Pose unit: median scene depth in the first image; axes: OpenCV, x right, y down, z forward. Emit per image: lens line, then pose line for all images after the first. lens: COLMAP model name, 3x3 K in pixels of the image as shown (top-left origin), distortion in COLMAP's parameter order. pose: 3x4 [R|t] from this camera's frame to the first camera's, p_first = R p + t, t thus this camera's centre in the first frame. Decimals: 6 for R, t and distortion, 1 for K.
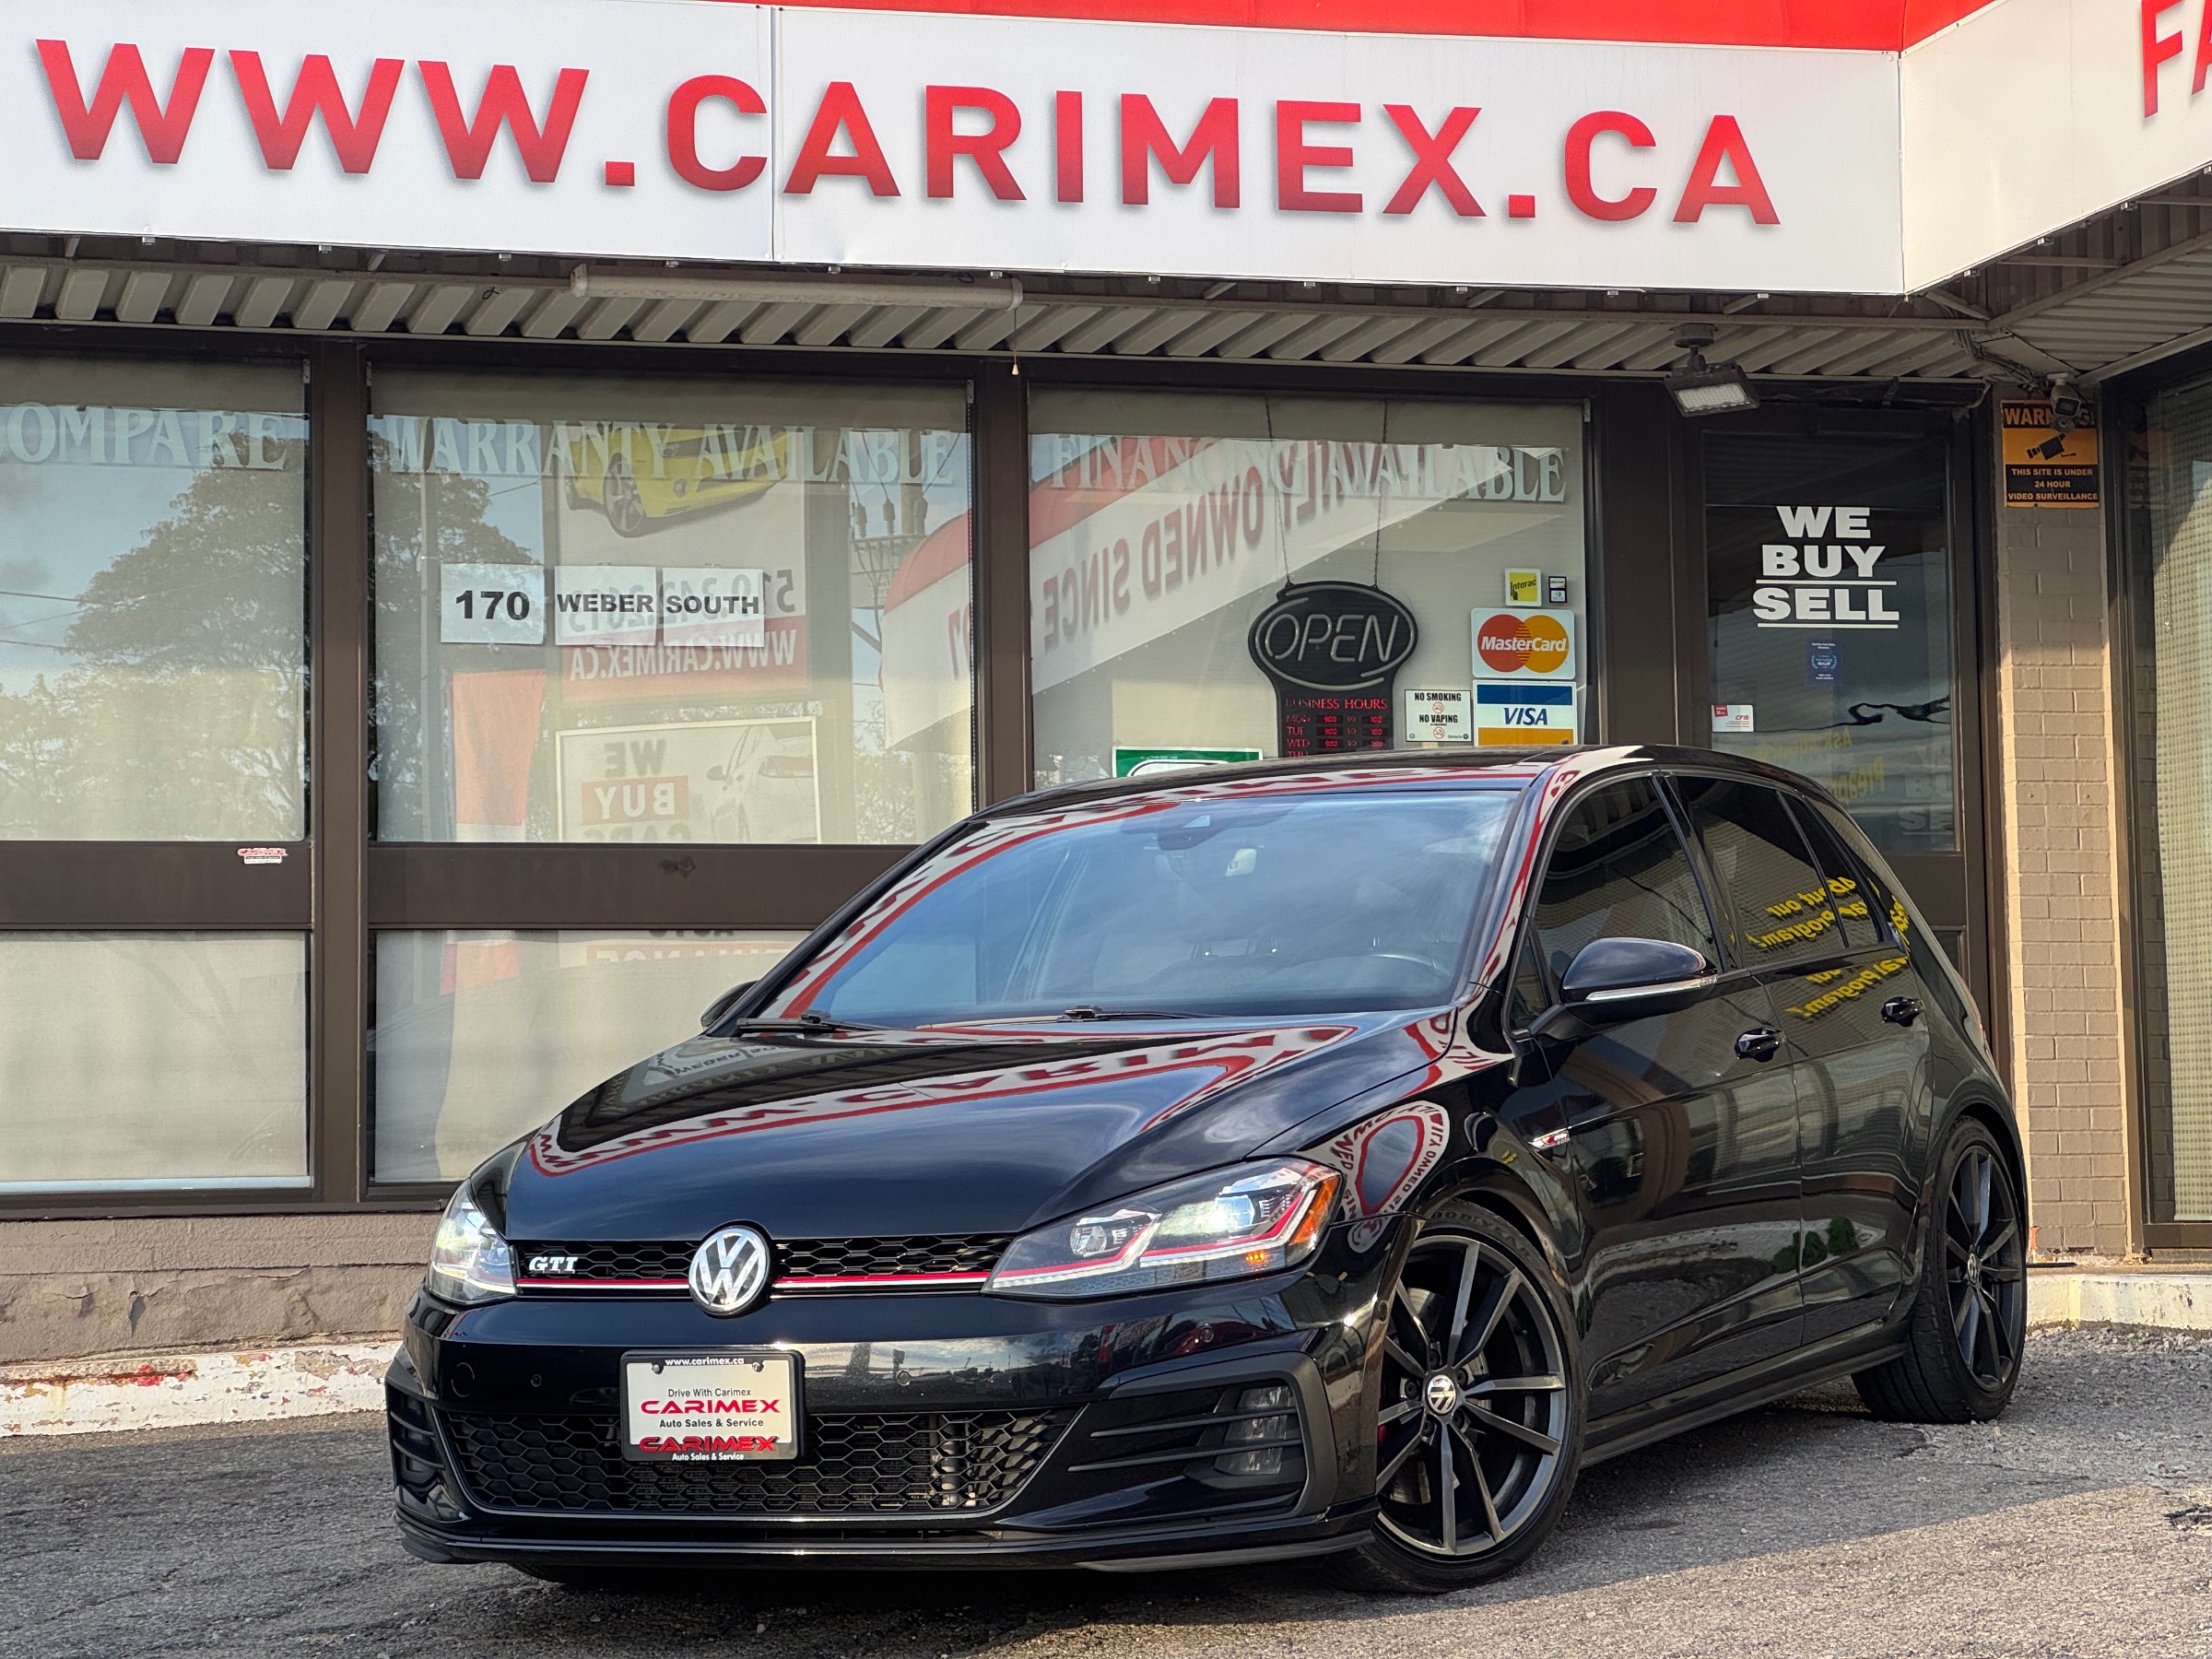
lens RADIAL K [[4930.4, 0, 1106.0], [0, 4930.4, 829.5], [0, 0, 1]] dist [0.427342, 0.404103]
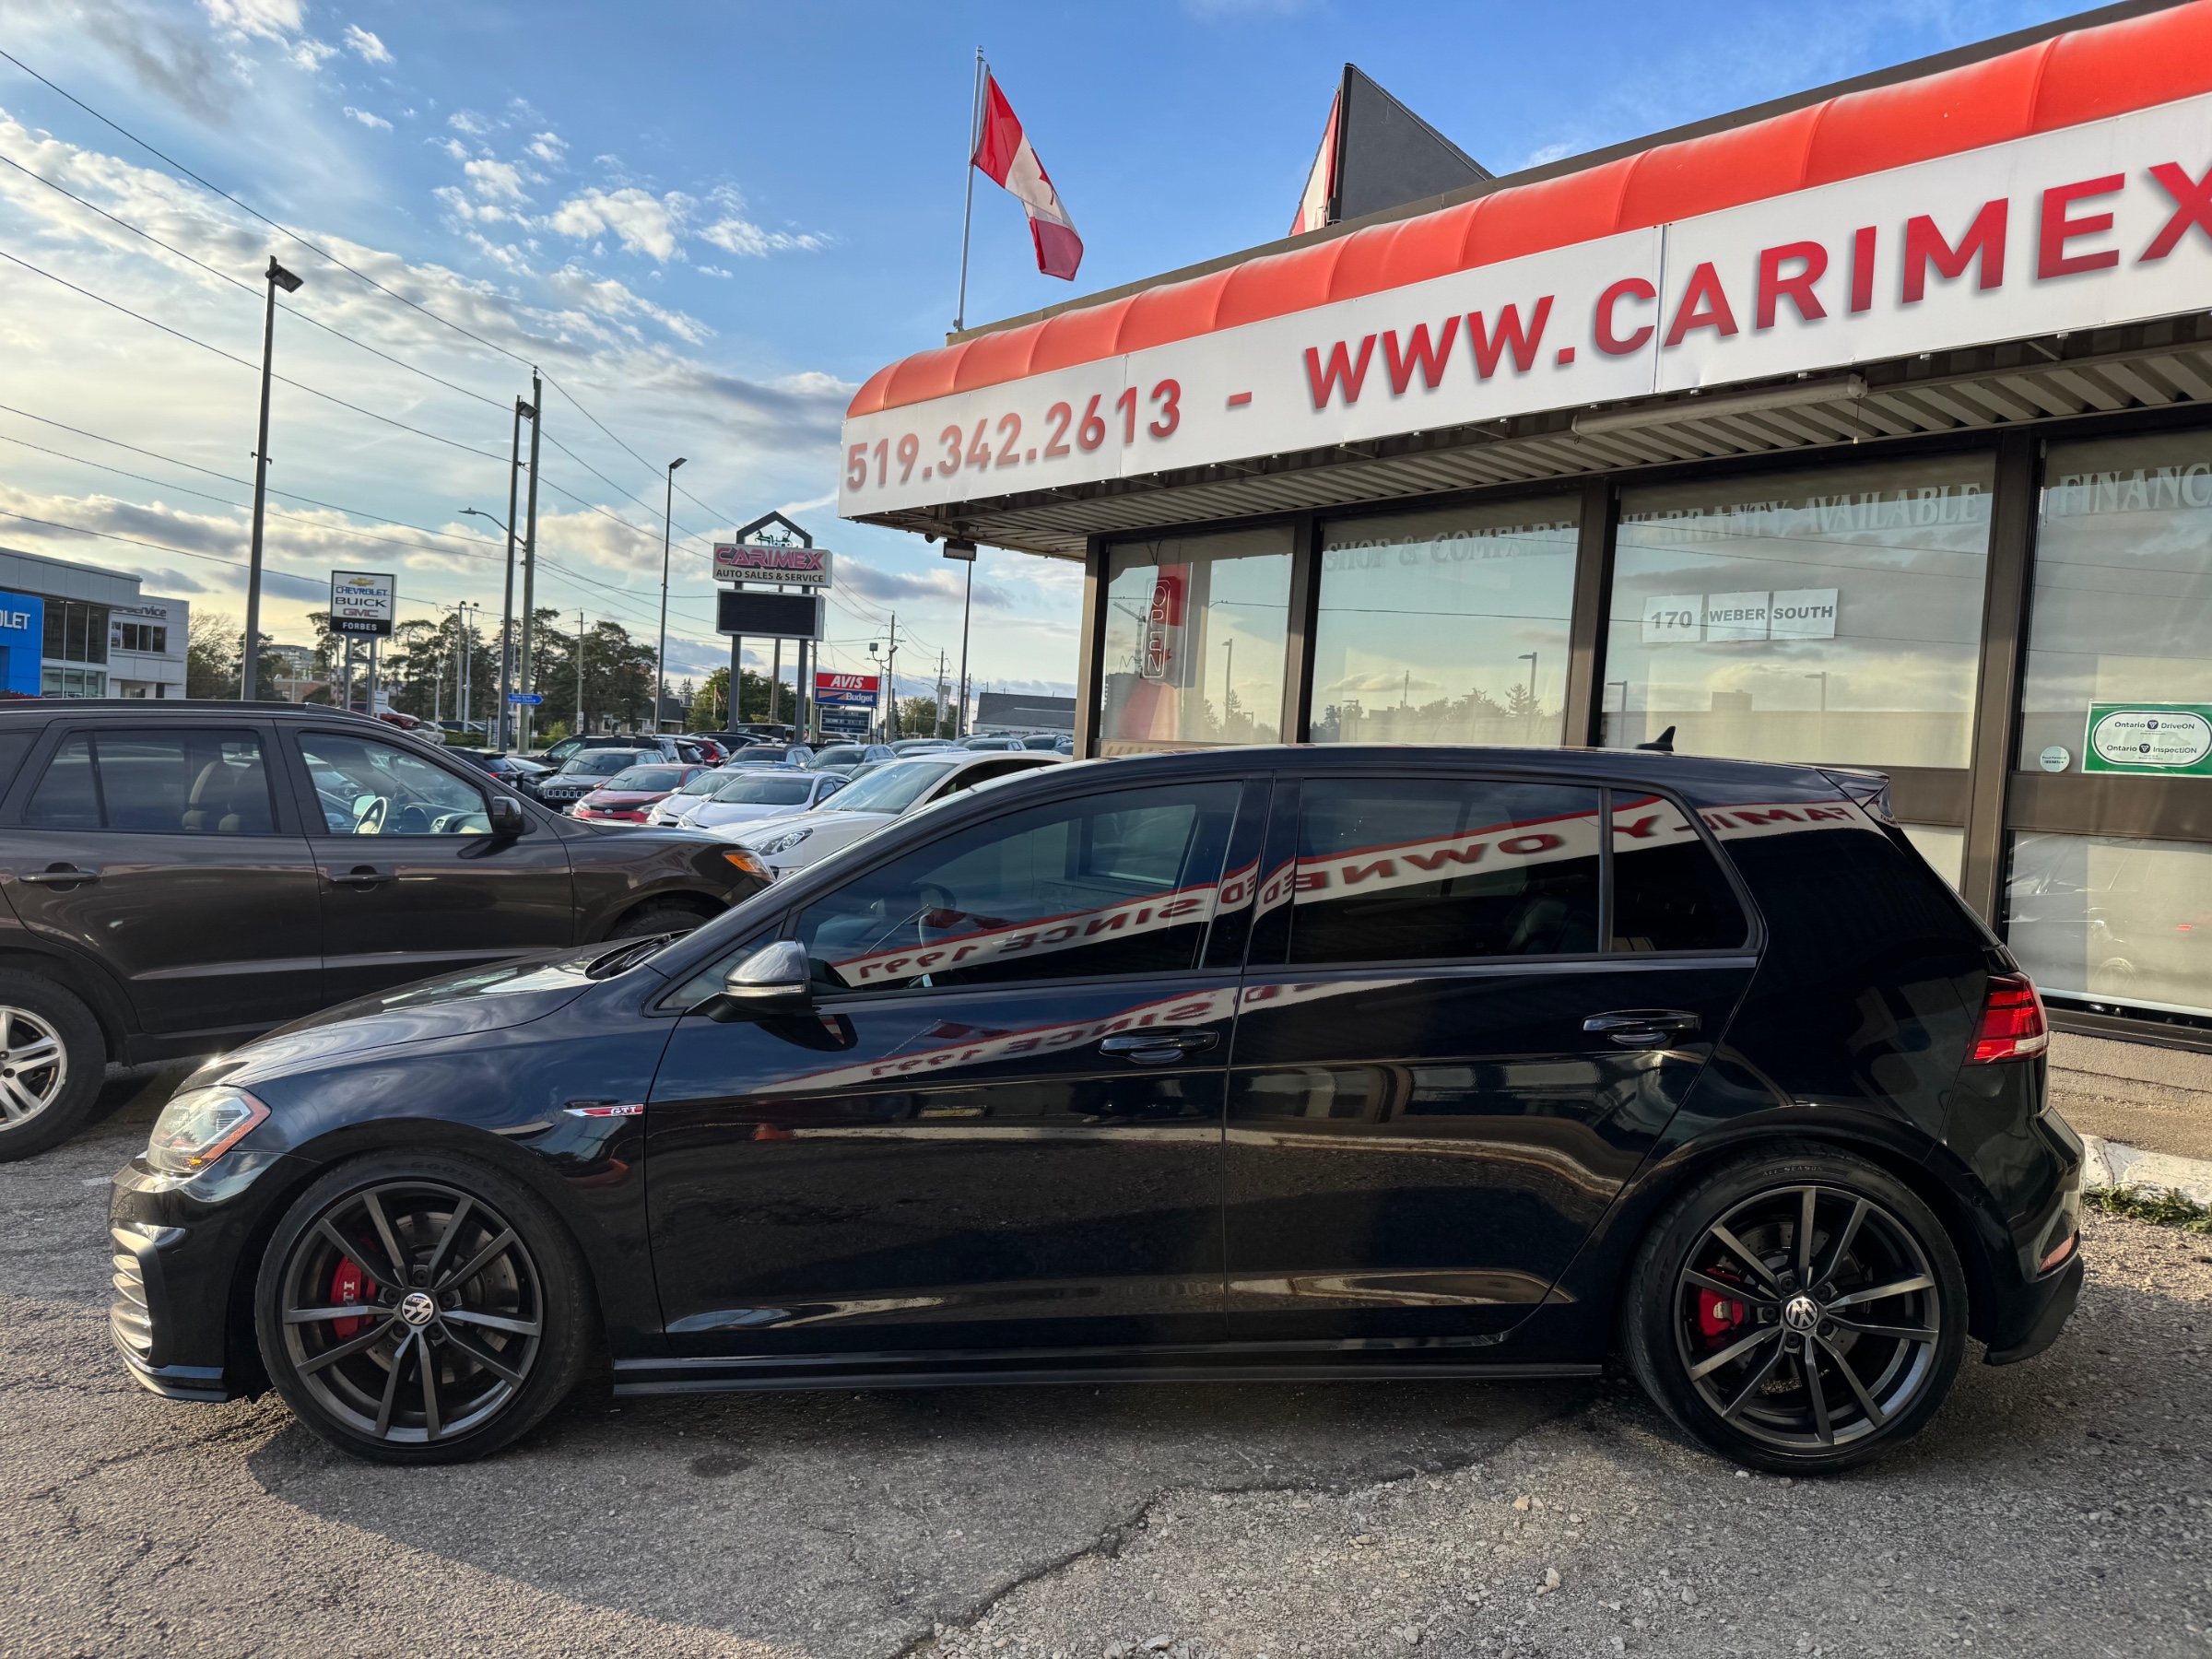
lens RADIAL K [[1575.4, 0, 1106.0], [0, 1575.4, 829.5], [0, 0, 1]] dist [0.000822, 0.005481]
pose [[0.424112, 0.085631, -0.901552, 0.306395], [0.001519, 0.995451, 0.095264, -0.026858], [0.905608, -0.041772, 0.422053, 0.628187]]
